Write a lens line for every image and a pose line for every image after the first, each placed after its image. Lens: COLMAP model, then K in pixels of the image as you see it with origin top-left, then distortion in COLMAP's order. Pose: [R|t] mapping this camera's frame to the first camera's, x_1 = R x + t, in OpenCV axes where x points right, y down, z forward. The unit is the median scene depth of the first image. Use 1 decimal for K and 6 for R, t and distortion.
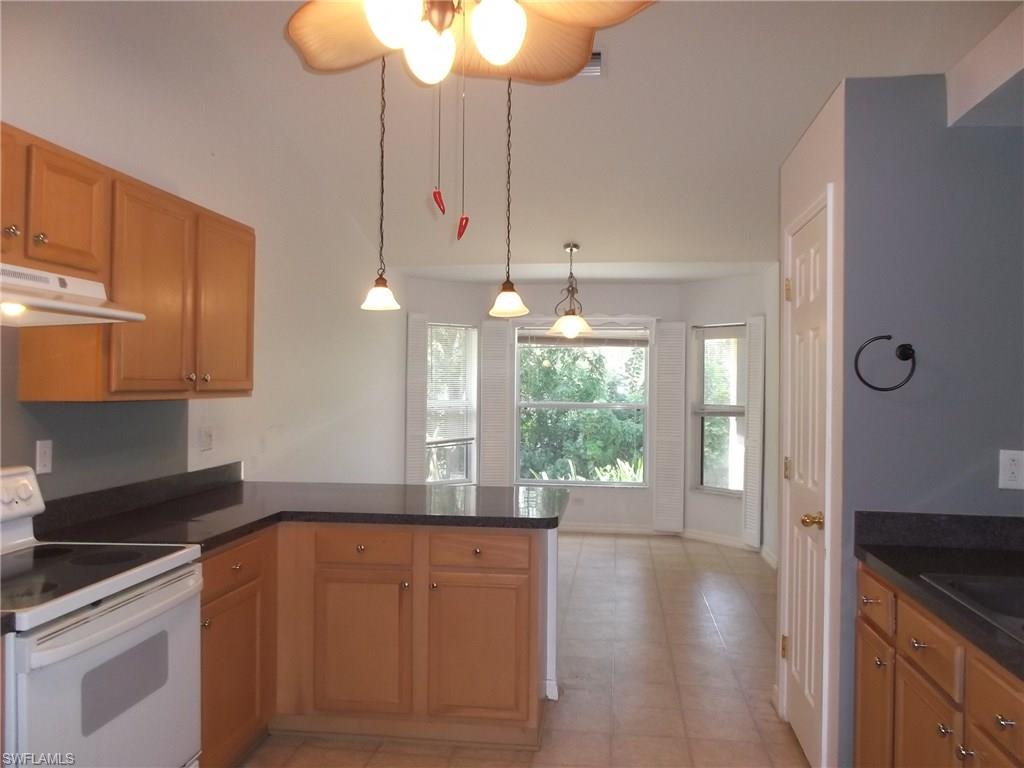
lens RADIAL K [[811.2, 0, 512.0], [0, 811.2, 384.0], [0, 0, 1]] dist [0.002452, 0.002955]
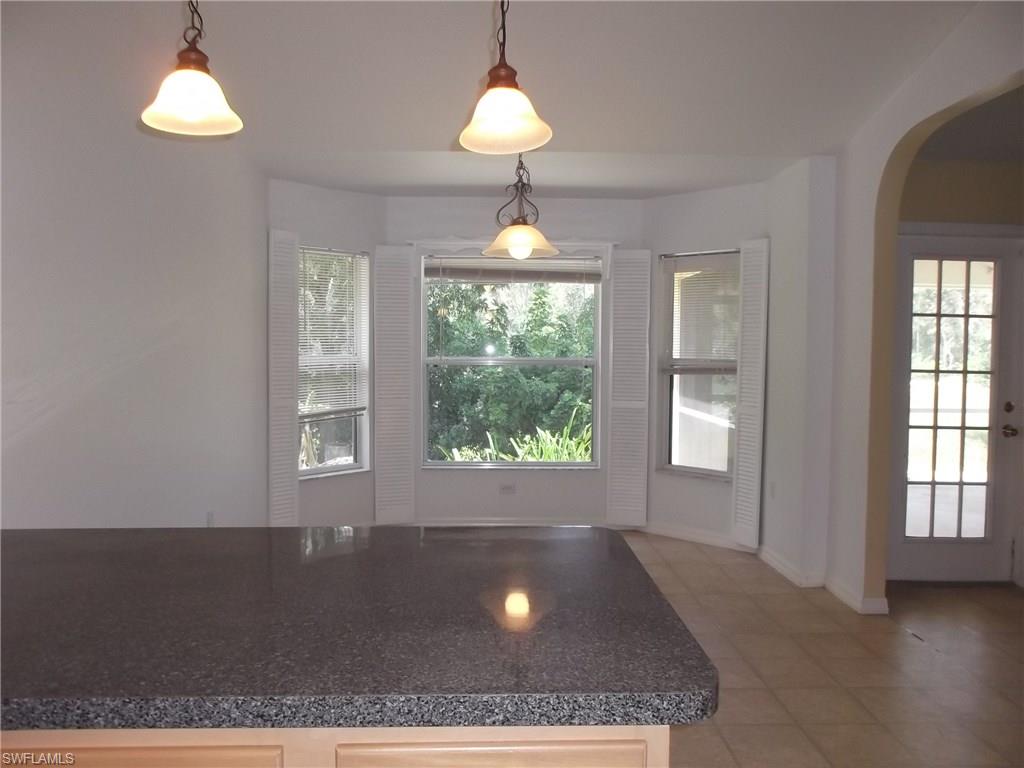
lens RADIAL K [[811.2, 0, 512.0], [0, 811.2, 384.0], [0, 0, 1]] dist [0.002452, 0.002955]
pose [[0.987339, -0.011238, 0.158224, -0.031932], [0.003154, 0.998681, 0.051252, 0.008726], [-0.158591, -0.050105, 0.986072, 0.261102]]
